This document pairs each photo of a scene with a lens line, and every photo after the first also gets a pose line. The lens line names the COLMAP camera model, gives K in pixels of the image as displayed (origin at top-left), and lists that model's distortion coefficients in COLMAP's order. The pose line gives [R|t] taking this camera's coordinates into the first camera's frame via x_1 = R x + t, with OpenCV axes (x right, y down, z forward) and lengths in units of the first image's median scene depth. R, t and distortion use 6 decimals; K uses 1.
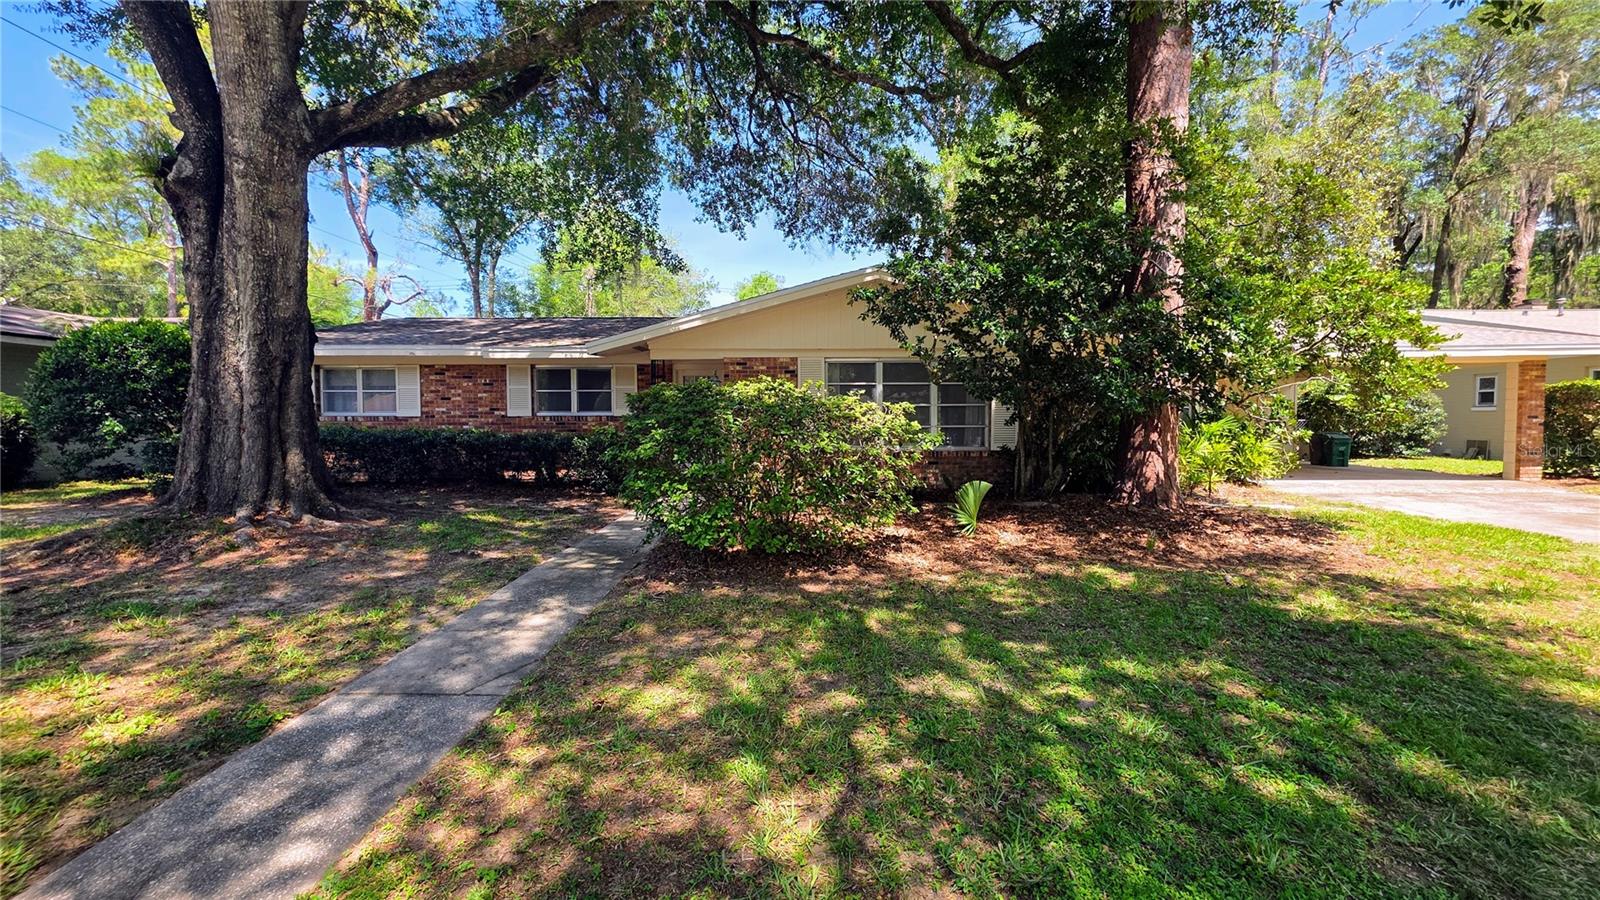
lens RADIAL K [[635.9, 0, 796.1], [0, 635.9, 448.3], [0, 0, 1]] dist [0.002037, 0.000172]
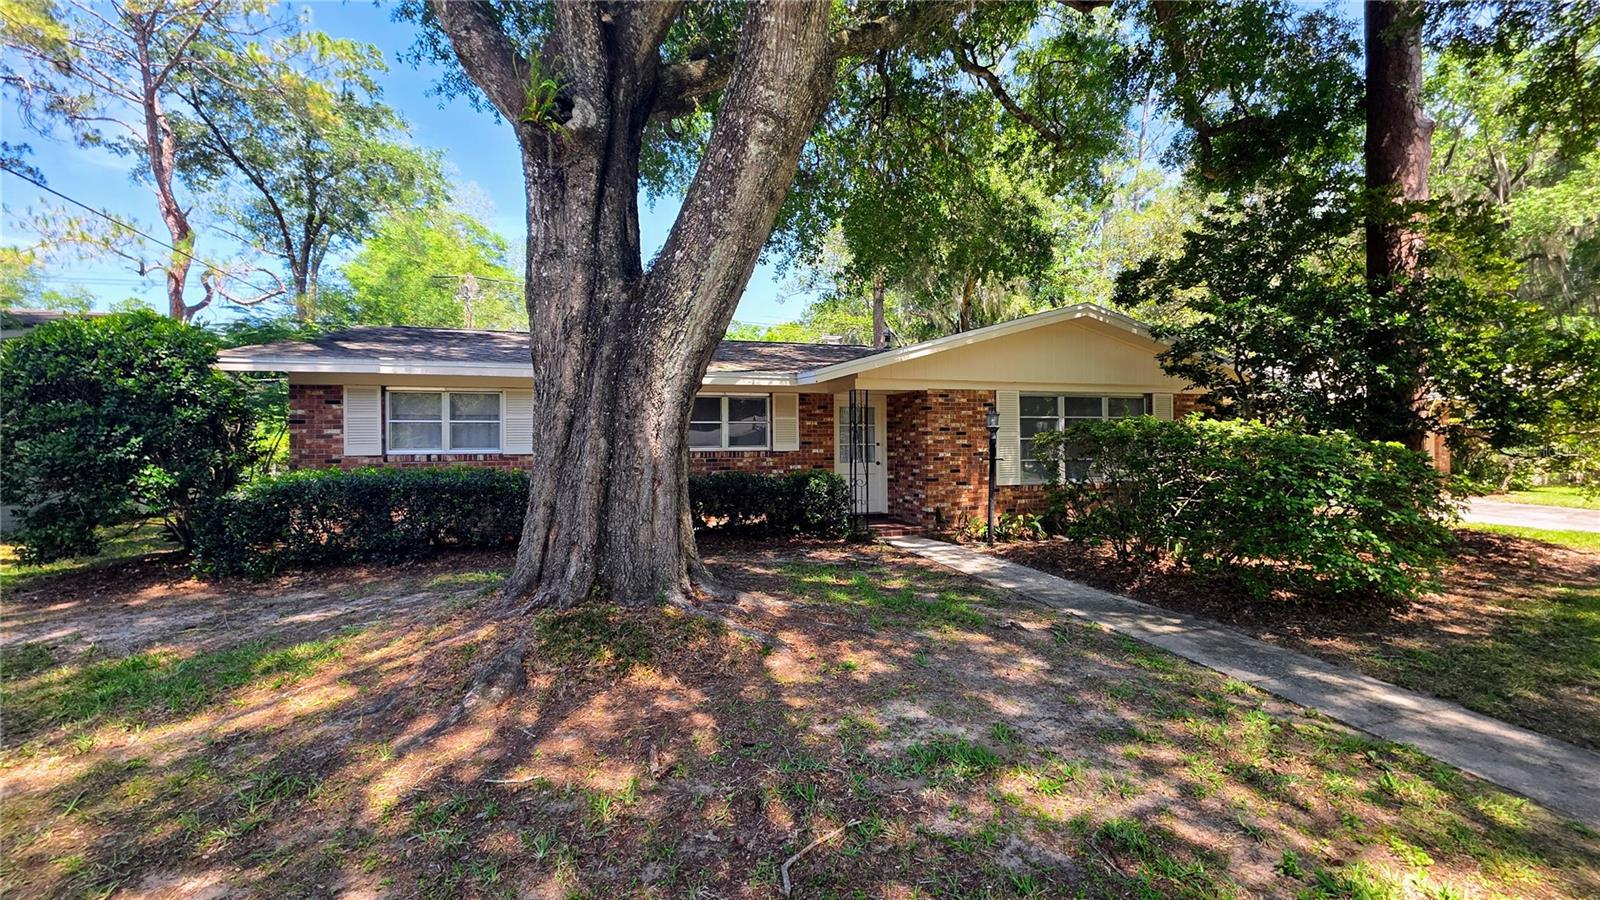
lens RADIAL K [[635.9, 0, 798.2], [0, 635.9, 444.5], [0, 0, 1]] dist [0.002037, 0.000172]
pose [[0.950788, -0.006600, 0.309771, -0.589088], [0.021351, 0.998792, -0.044254, -0.022481], [-0.309105, 0.048691, 0.949781, 0.166507]]
